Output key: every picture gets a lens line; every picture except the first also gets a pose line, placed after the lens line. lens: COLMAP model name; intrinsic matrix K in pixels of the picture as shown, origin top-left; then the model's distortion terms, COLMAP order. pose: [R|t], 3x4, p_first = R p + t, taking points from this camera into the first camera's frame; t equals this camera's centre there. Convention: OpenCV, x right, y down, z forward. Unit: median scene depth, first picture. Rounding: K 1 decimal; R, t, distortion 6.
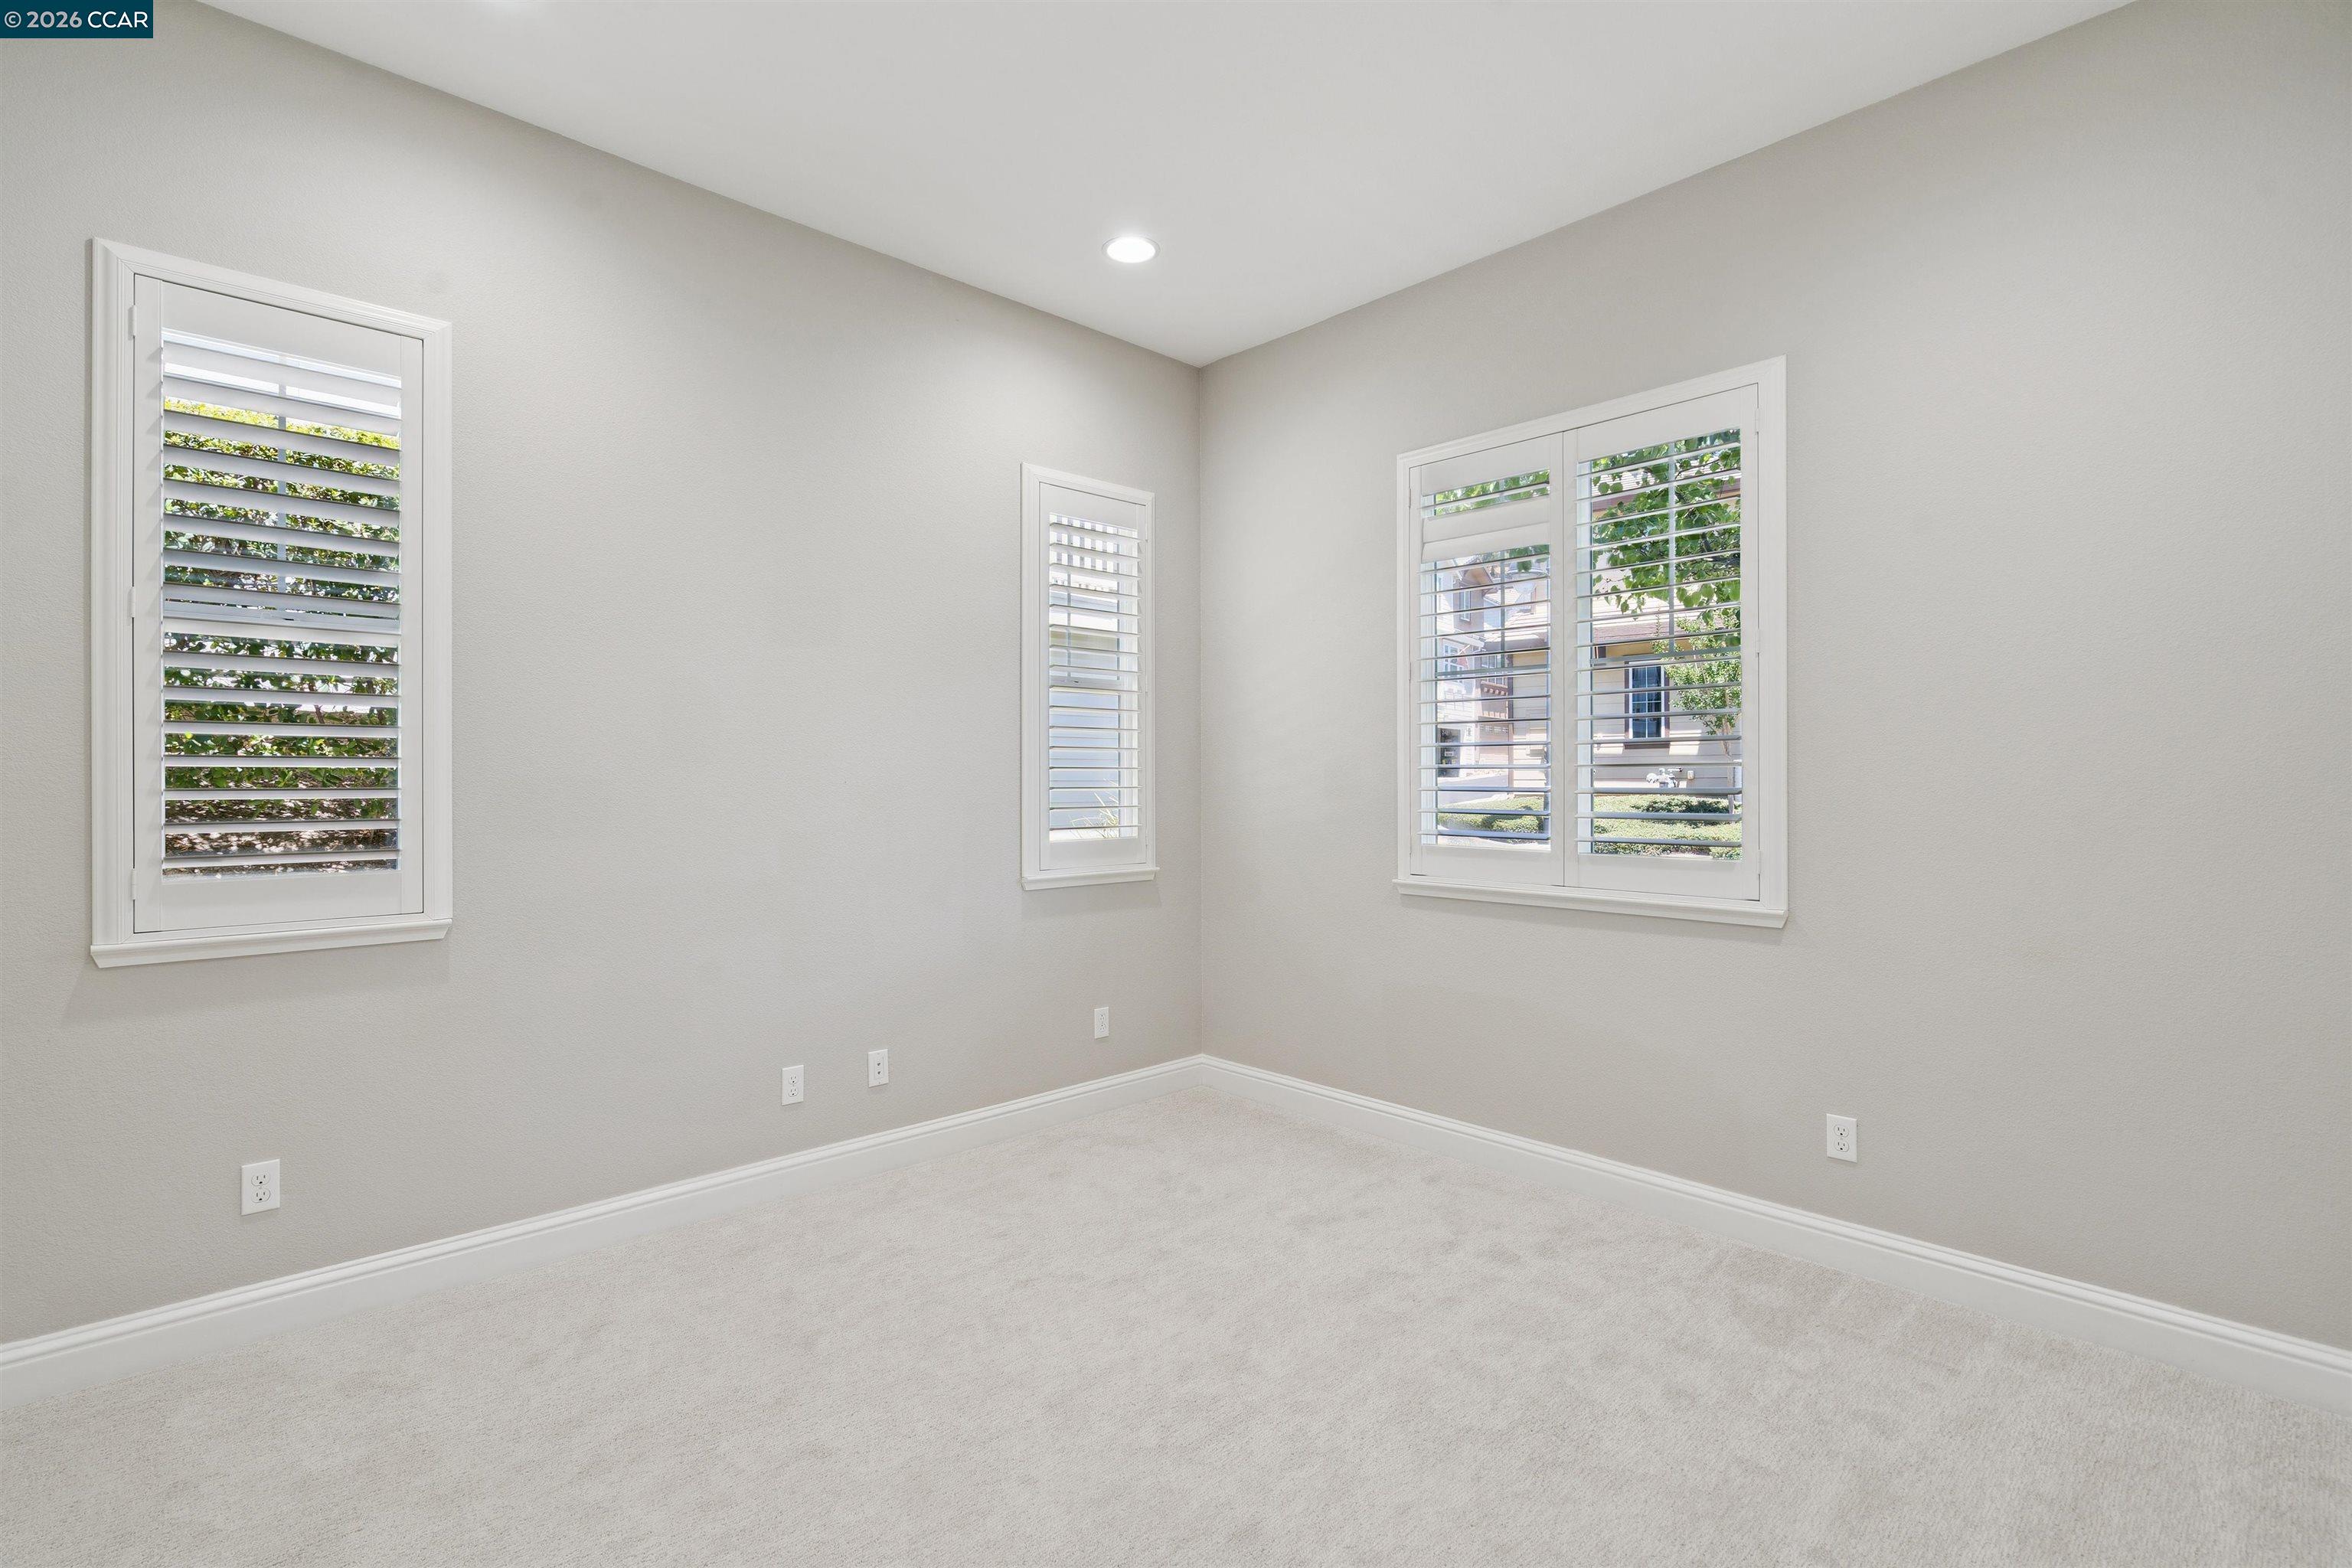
lens RADIAL K [[1081.0, 0, 1156.6], [0, 1081.0, 793.6], [0, 0, 1]] dist [-0.006266, 0.002573]
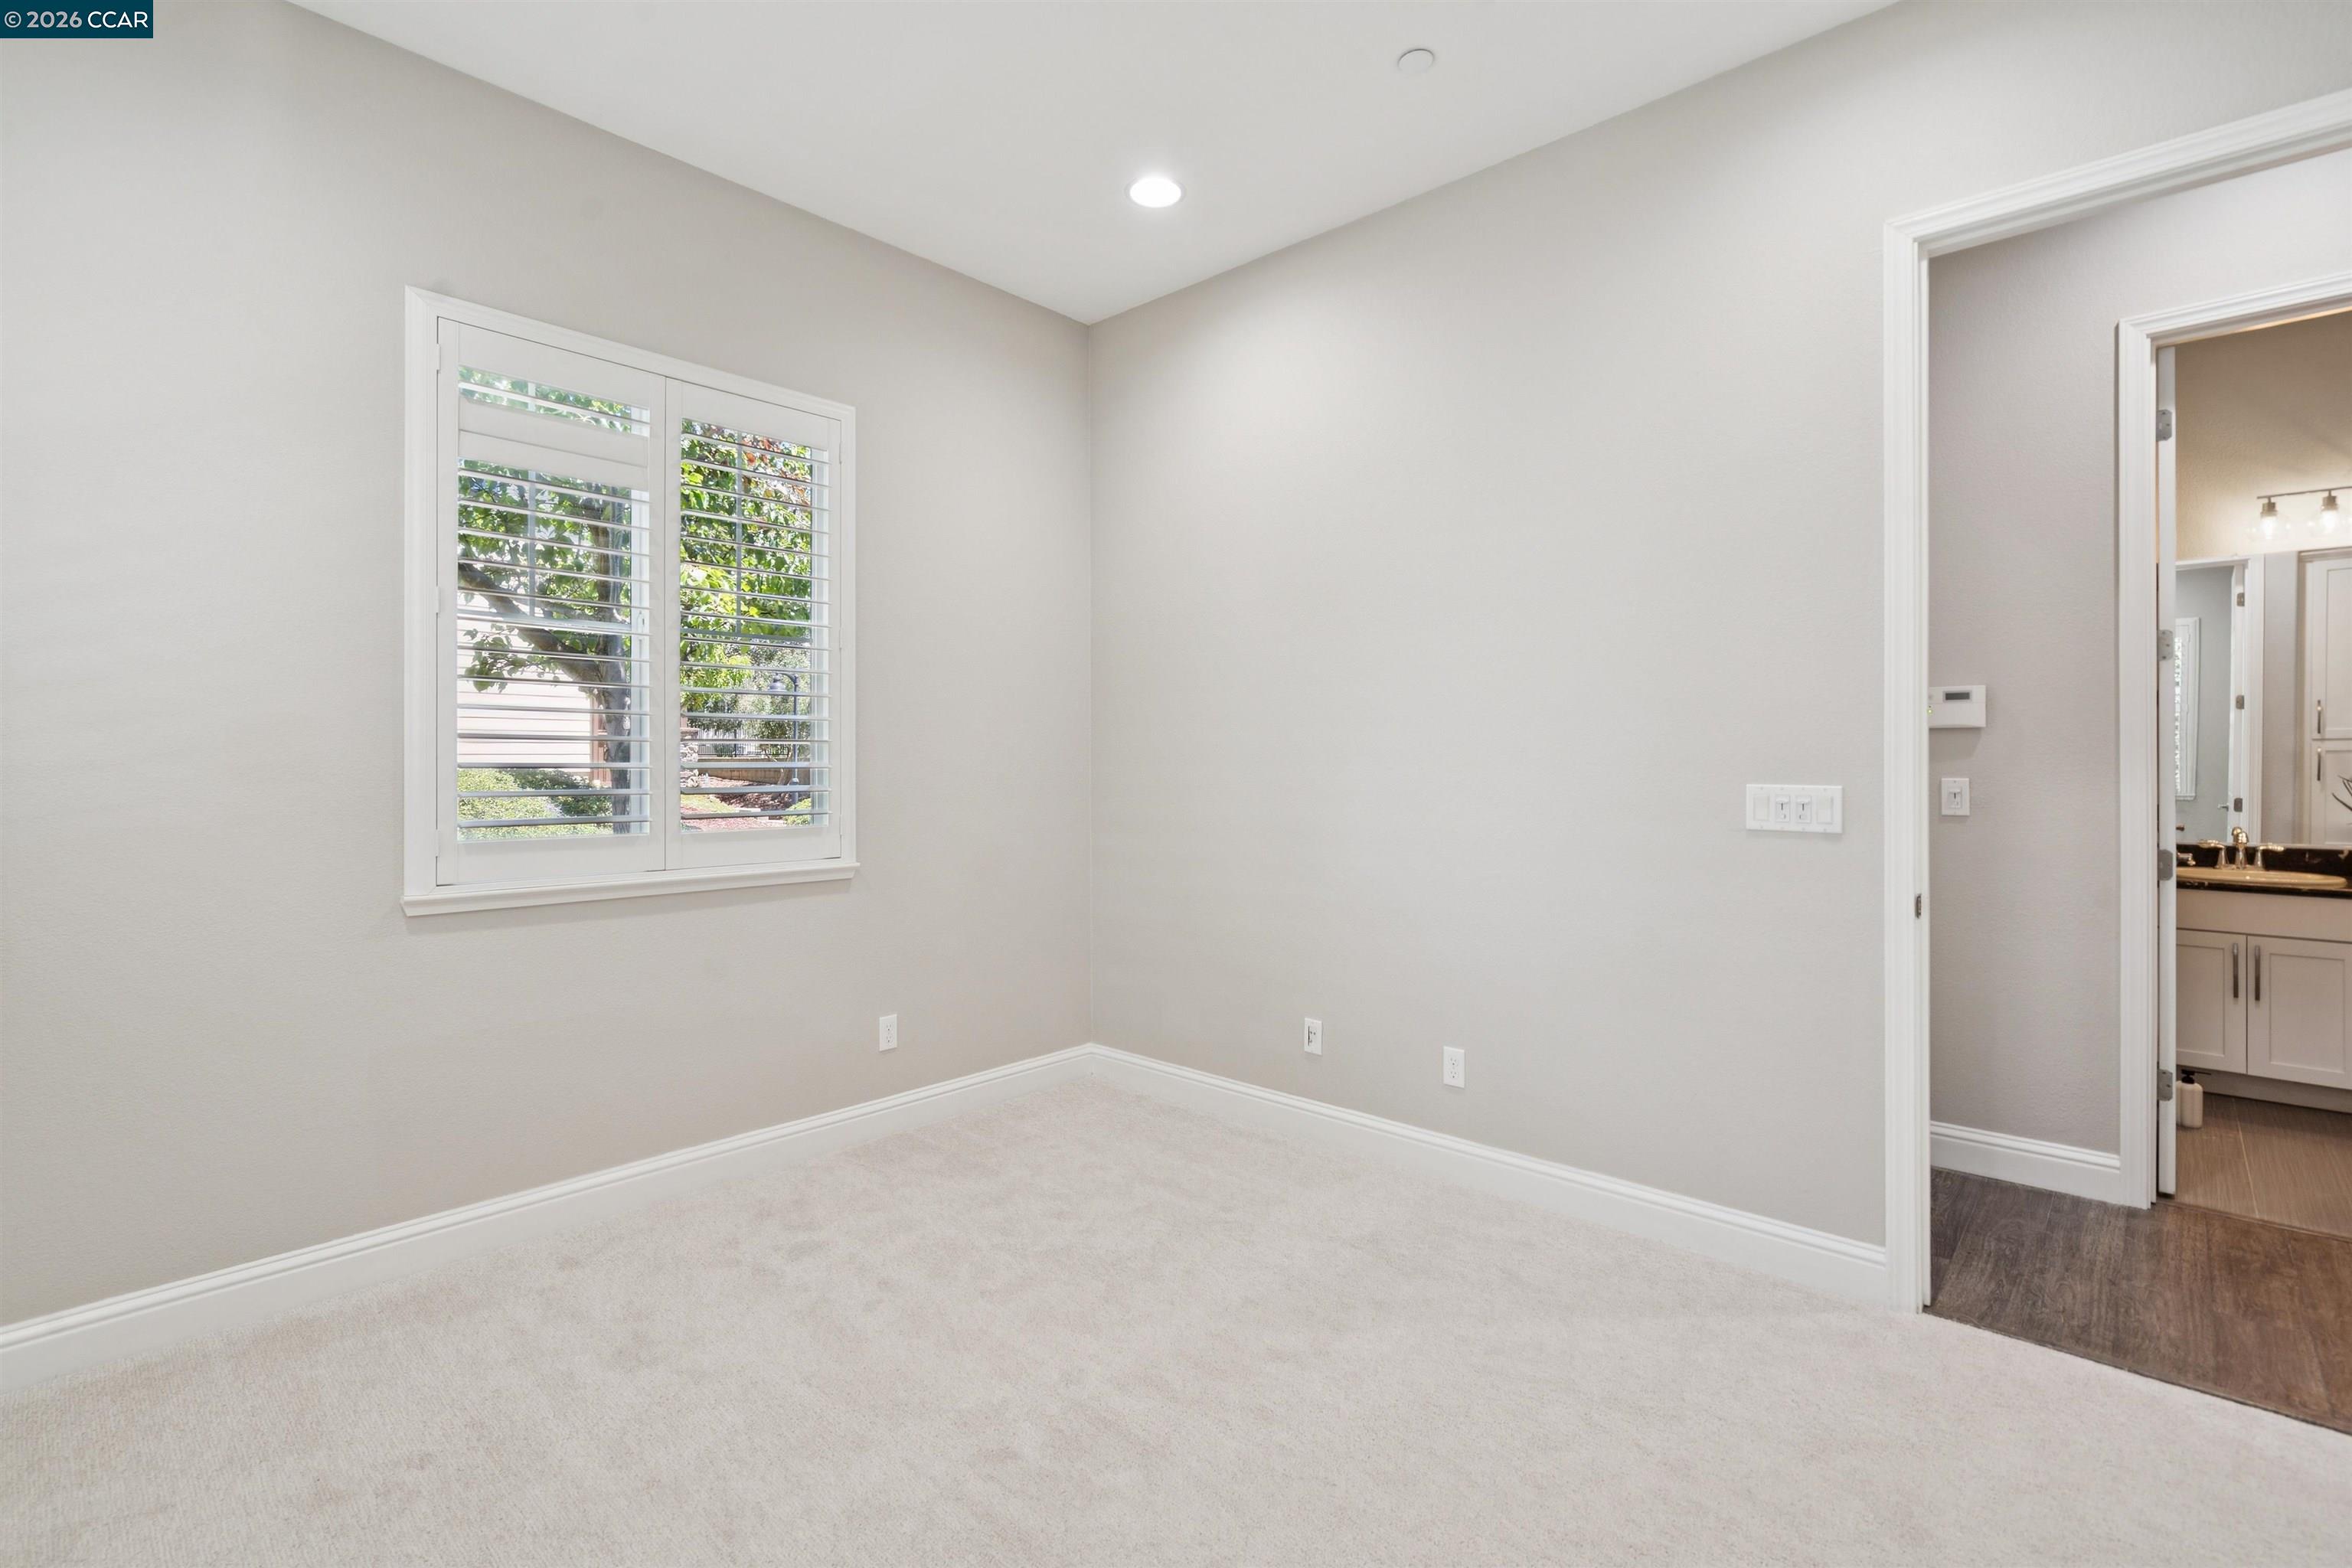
lens RADIAL K [[1081.0, 0, 1161.4], [0, 1081.0, 769.5], [0, 0, 1]] dist [-0.006266, 0.002573]
pose [[-0.084523, -0.006407, 0.996401, -0.631248], [0.005669, 0.999960, 0.006911, -0.004512], [-0.996405, 0.006232, -0.084483, 0.720307]]
